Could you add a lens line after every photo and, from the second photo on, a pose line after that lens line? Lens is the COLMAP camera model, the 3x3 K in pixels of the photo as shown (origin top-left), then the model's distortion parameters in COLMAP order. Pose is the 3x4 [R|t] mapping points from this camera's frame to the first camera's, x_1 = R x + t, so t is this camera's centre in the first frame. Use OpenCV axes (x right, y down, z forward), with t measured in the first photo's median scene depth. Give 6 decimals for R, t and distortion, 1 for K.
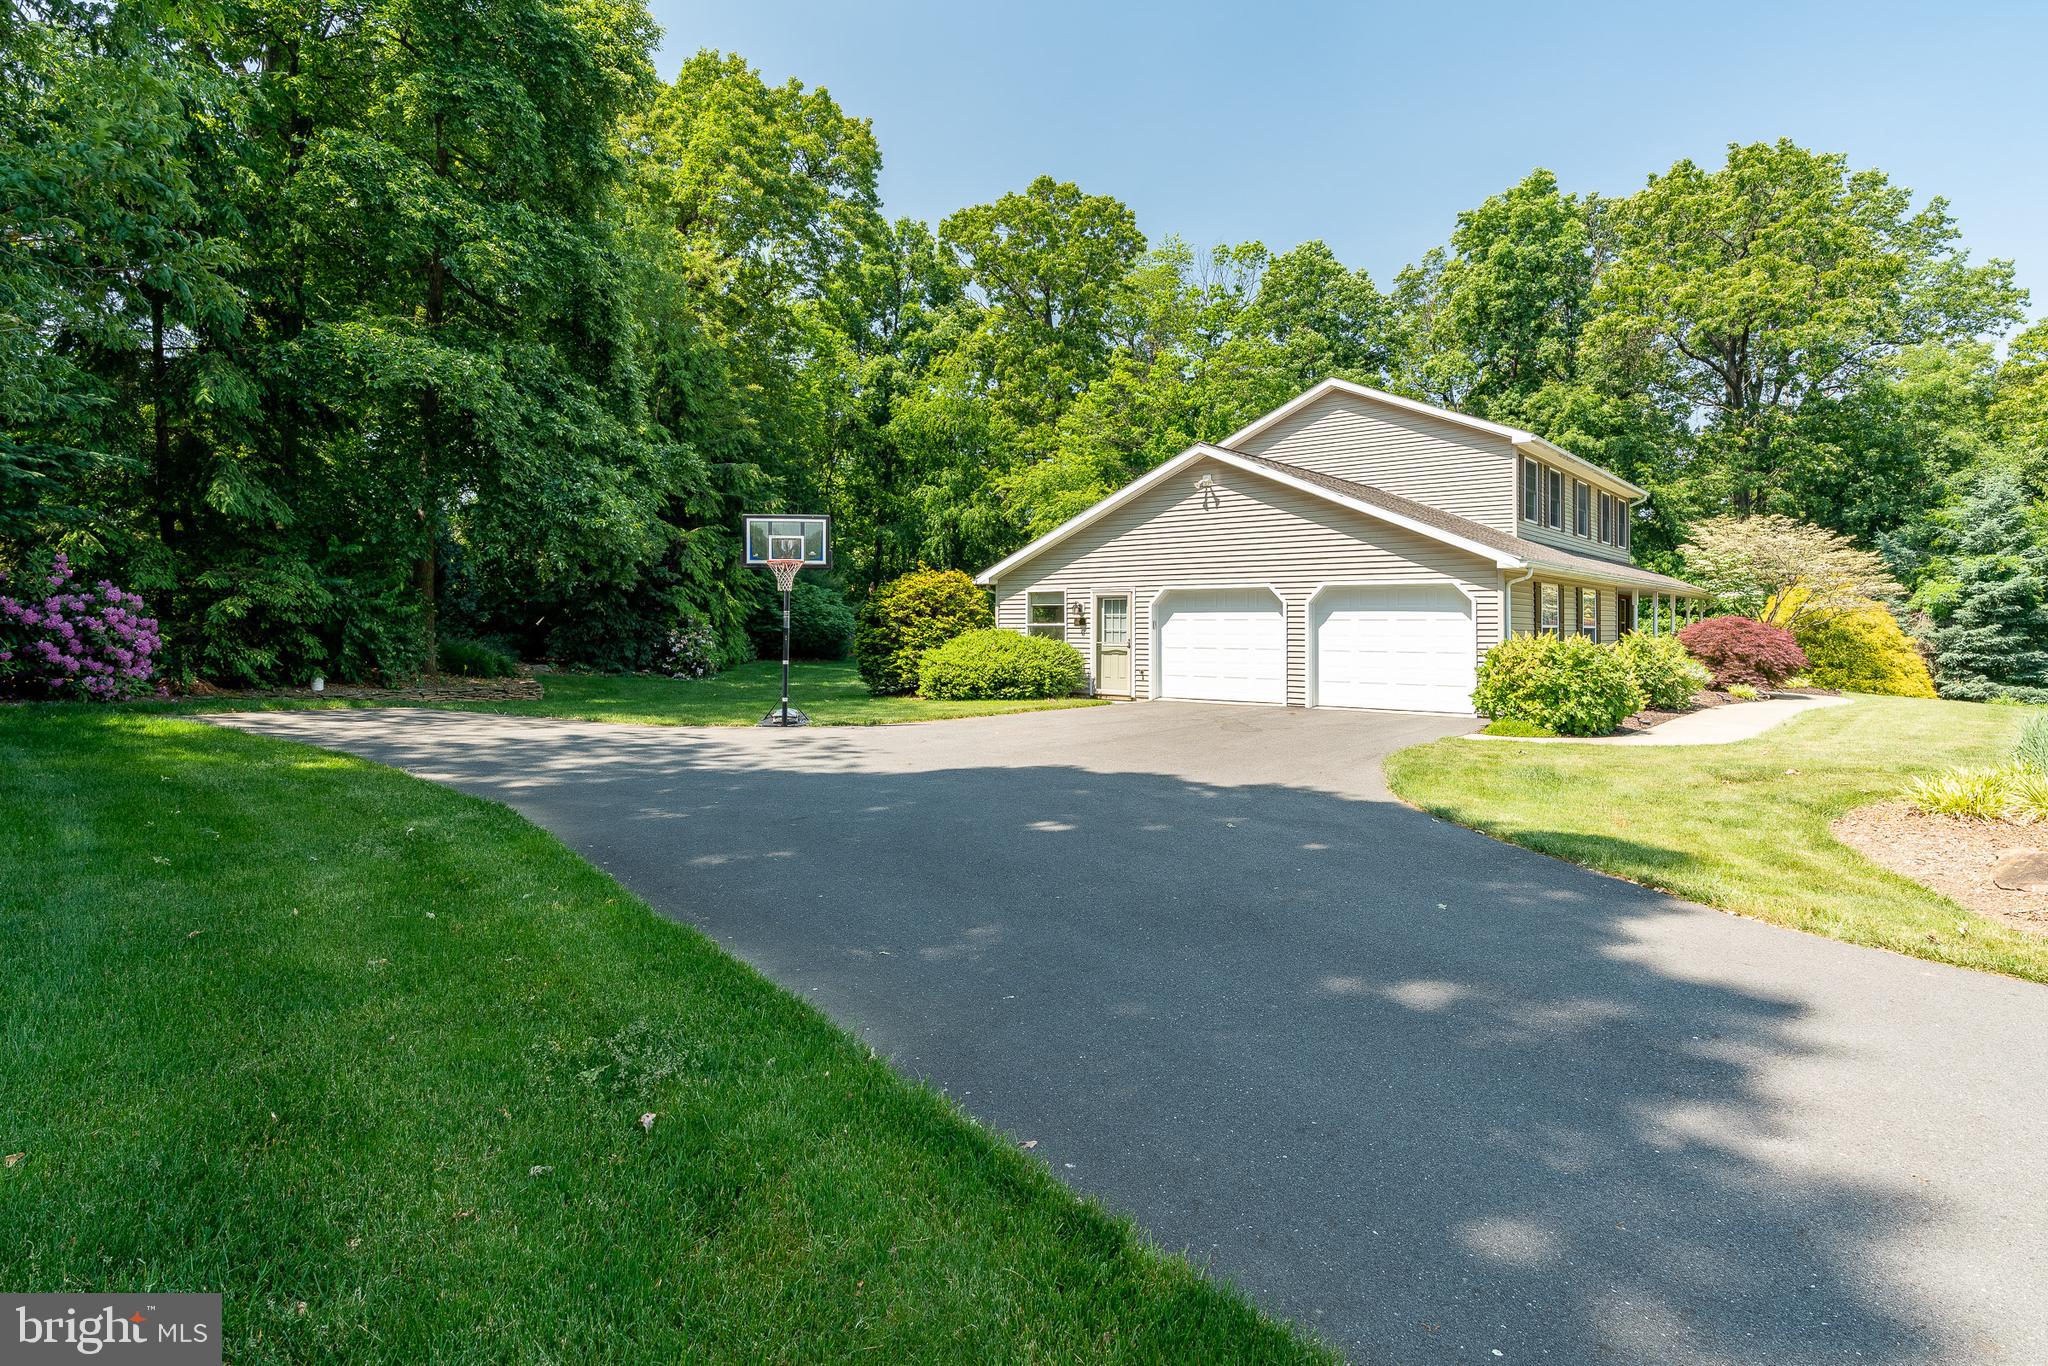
lens RADIAL K [[1059.9, 0, 1029.9], [0, 1059.9, 668.9], [0, 0, 1]] dist [0.002241, 0.000483]
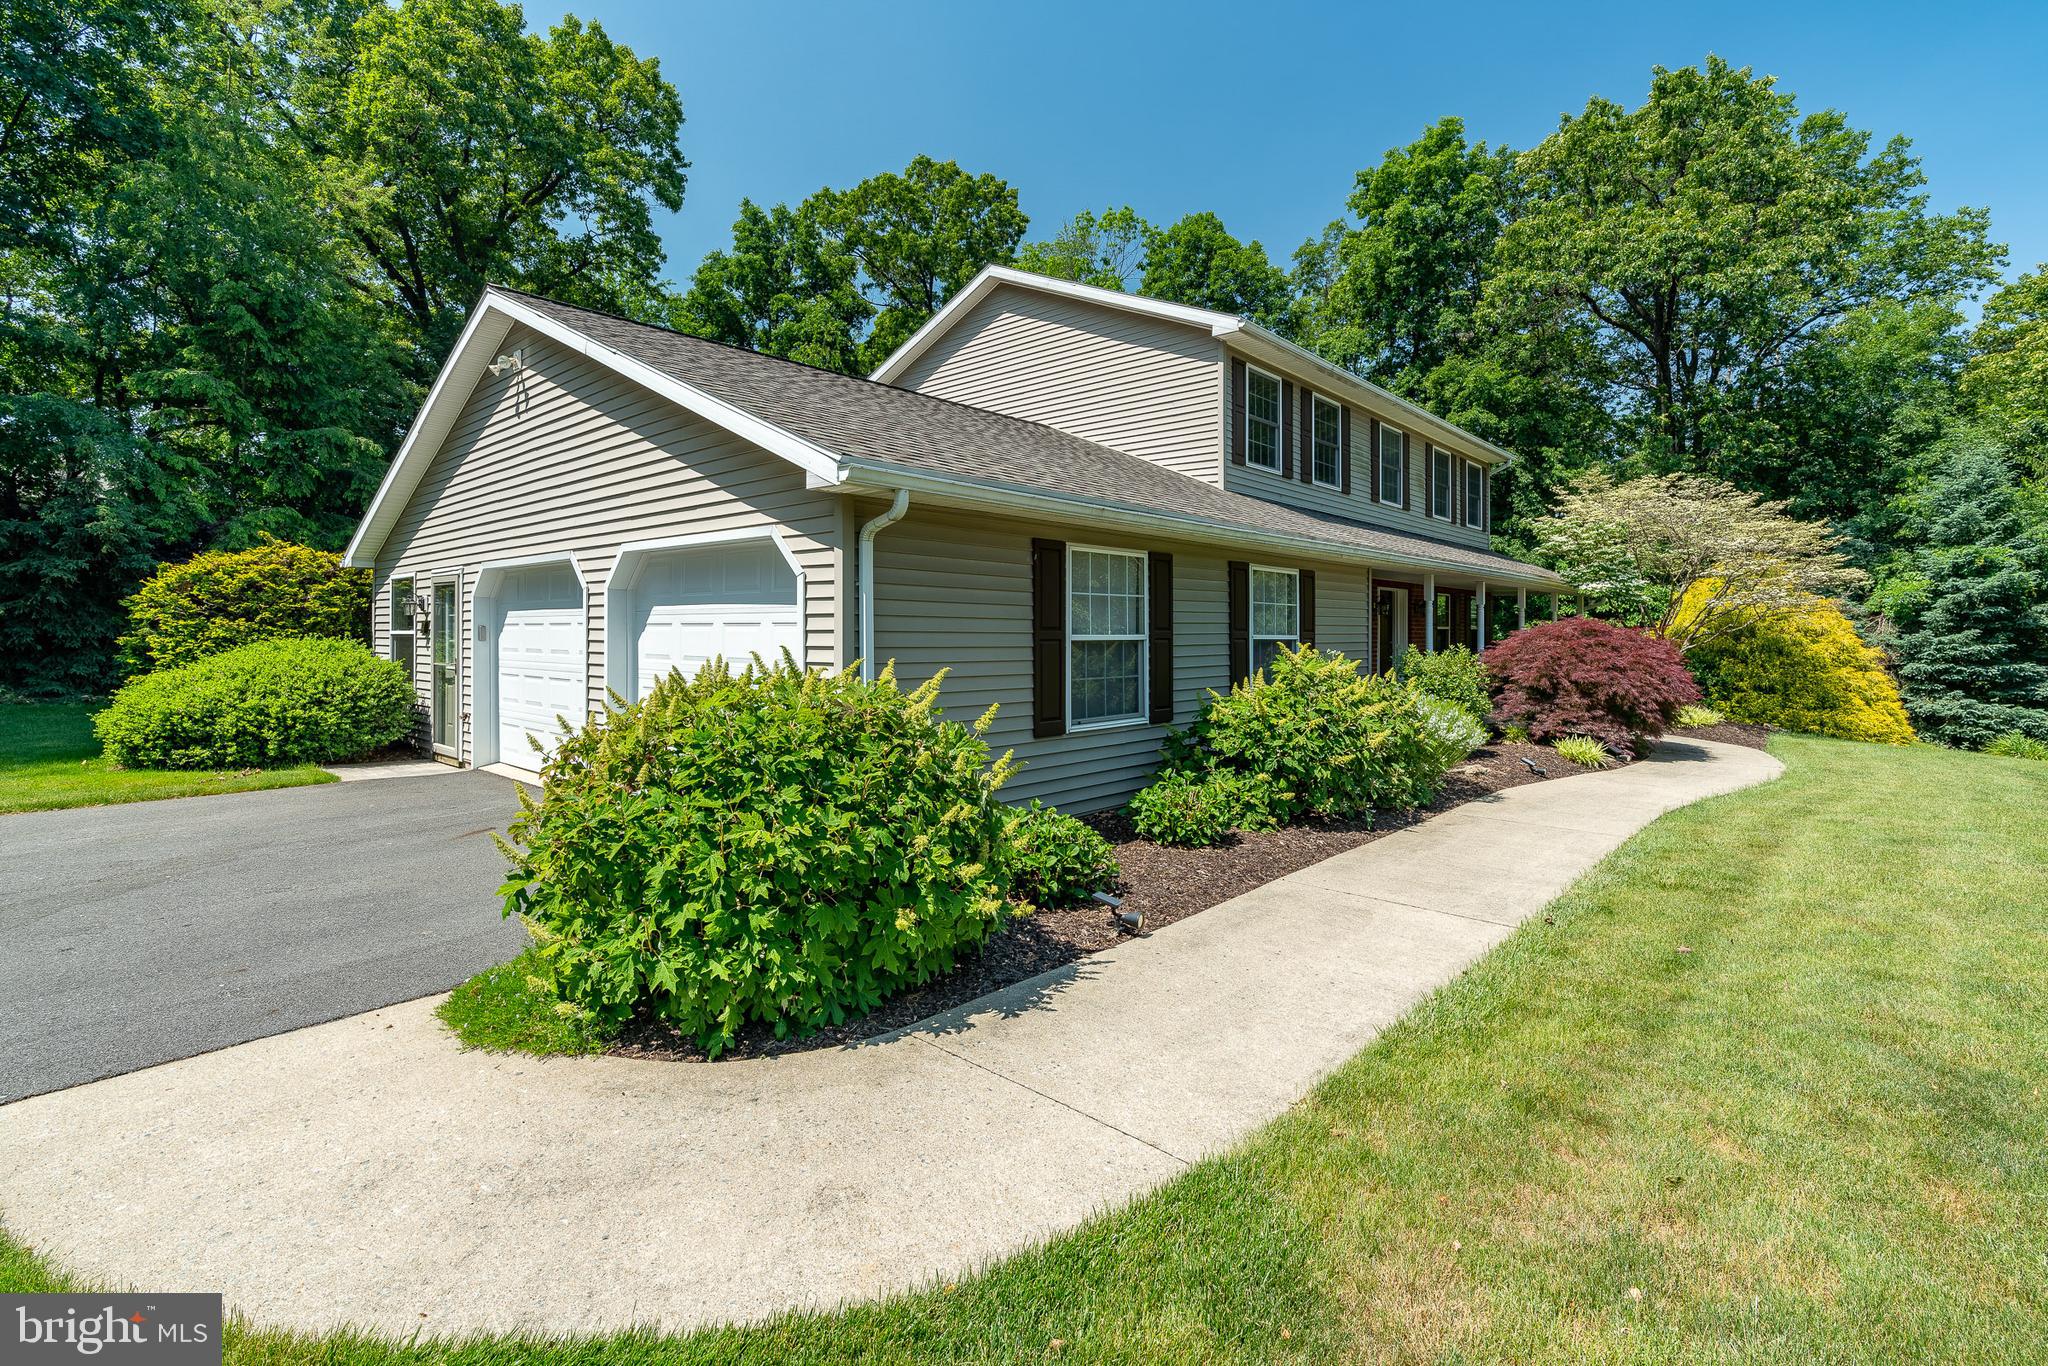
lens RADIAL K [[932.4, 0, 1025.2], [0, 932.4, 673.7], [0, 0, 1]] dist [-0.008257, 0.000681]
pose [[0.999144, 0.000958, -0.041366, 0.200044], [-0.000707, 0.999981, 0.006087, -0.011210], [0.041371, -0.006053, 0.999126, 0.248201]]
